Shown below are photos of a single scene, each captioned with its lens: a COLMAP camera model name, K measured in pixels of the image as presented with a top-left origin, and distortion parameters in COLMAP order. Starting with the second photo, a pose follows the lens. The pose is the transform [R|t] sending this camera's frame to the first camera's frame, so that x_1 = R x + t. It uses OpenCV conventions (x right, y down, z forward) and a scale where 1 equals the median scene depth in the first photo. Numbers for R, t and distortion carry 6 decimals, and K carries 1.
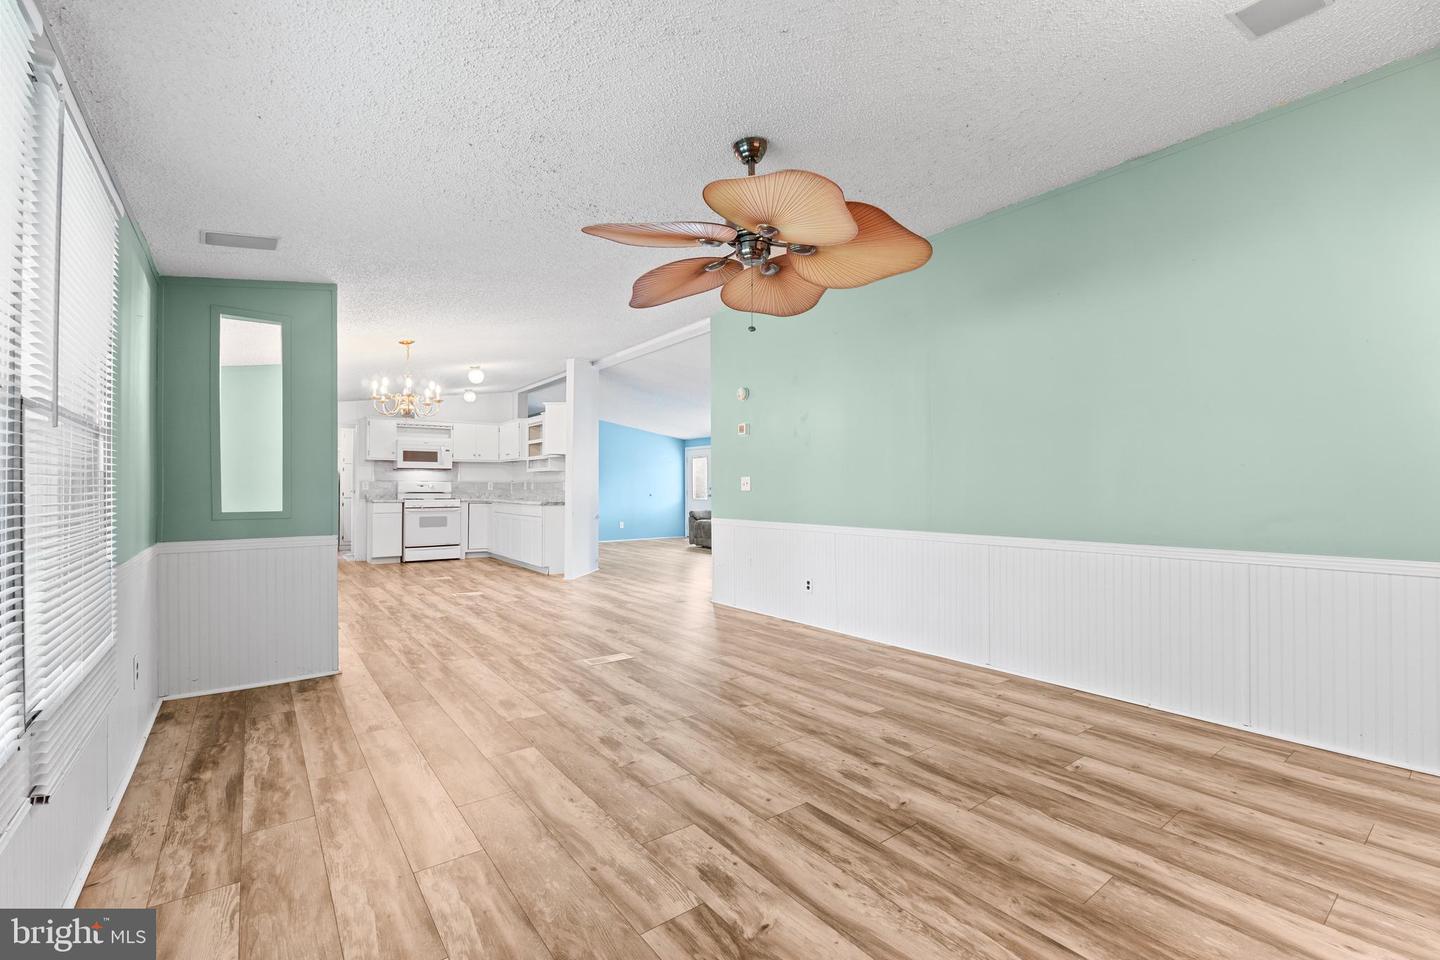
lens RADIAL K [[603.3, 0, 716.2], [0, 603.3, 479.1], [0, 0, 1]] dist [0.009246, -0.001644]
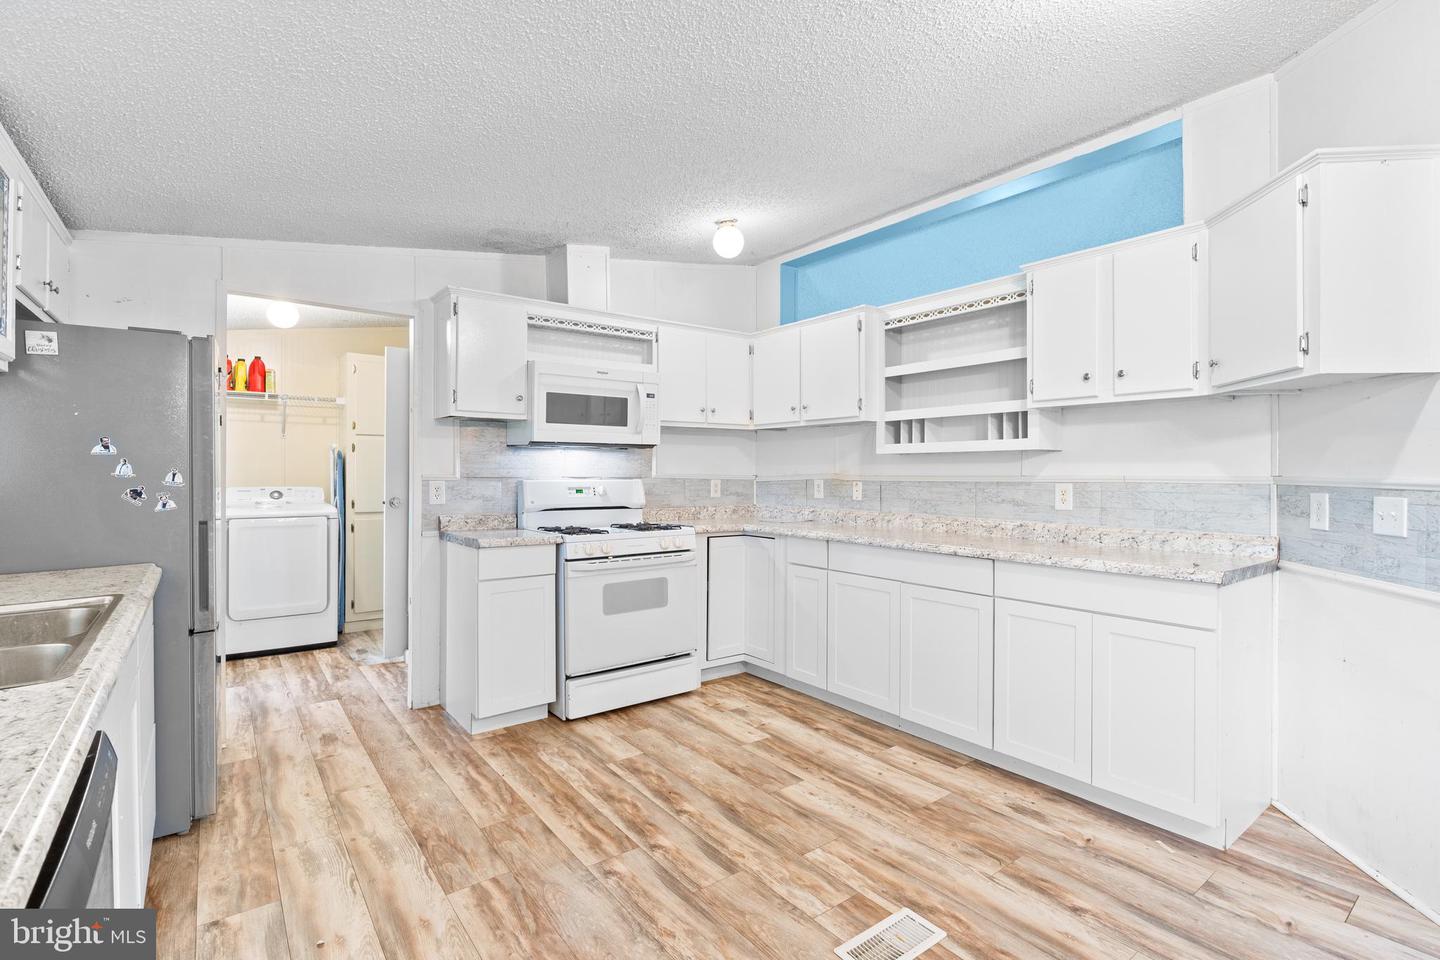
lens RADIAL K [[670.9, 0, 724.2], [0, 670.9, 471.2], [0, 0, 1]] dist [-0.003683, -0.001261]
pose [[0.999959, 0.002105, 0.008854, -1.275235], [-0.002205, 0.999934, 0.011310, -0.018068], [-0.008829, -0.011329, 0.999897, 1.860821]]
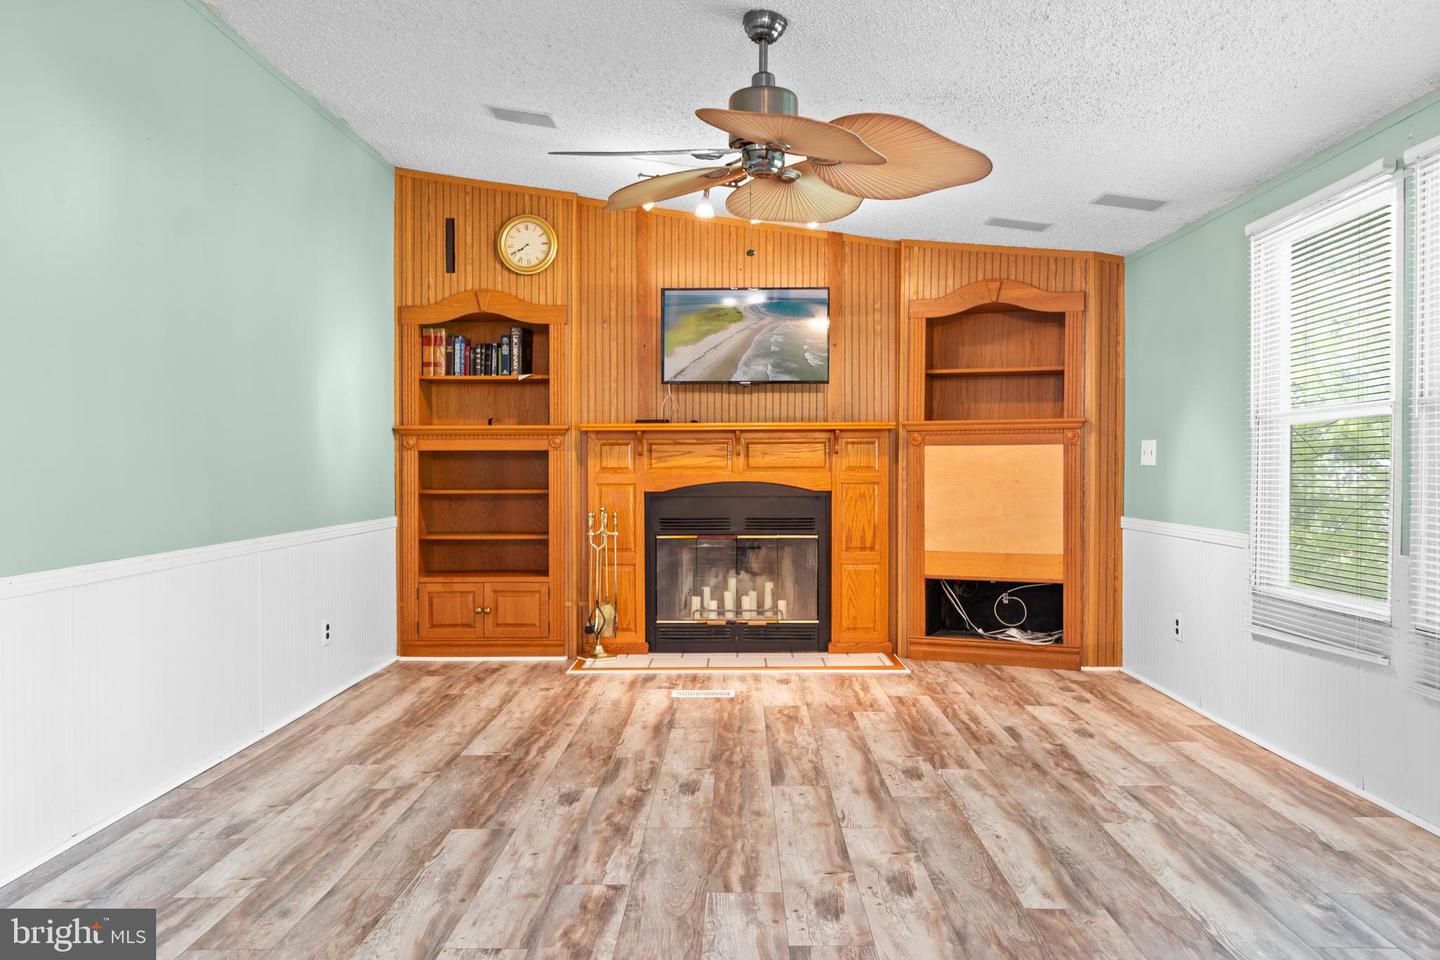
lens RADIAL K [[1090.8, 0, 716.4], [0, 1090.8, 484.8], [0, 0, 1]] dist [0.006089, 0.002642]
pose [[-0.783470, -0.004610, 0.621413, -0.595318], [-0.003559, 0.999989, 0.002931, 0.028247], [-0.621420, 0.000084, -0.783478, 1.659006]]
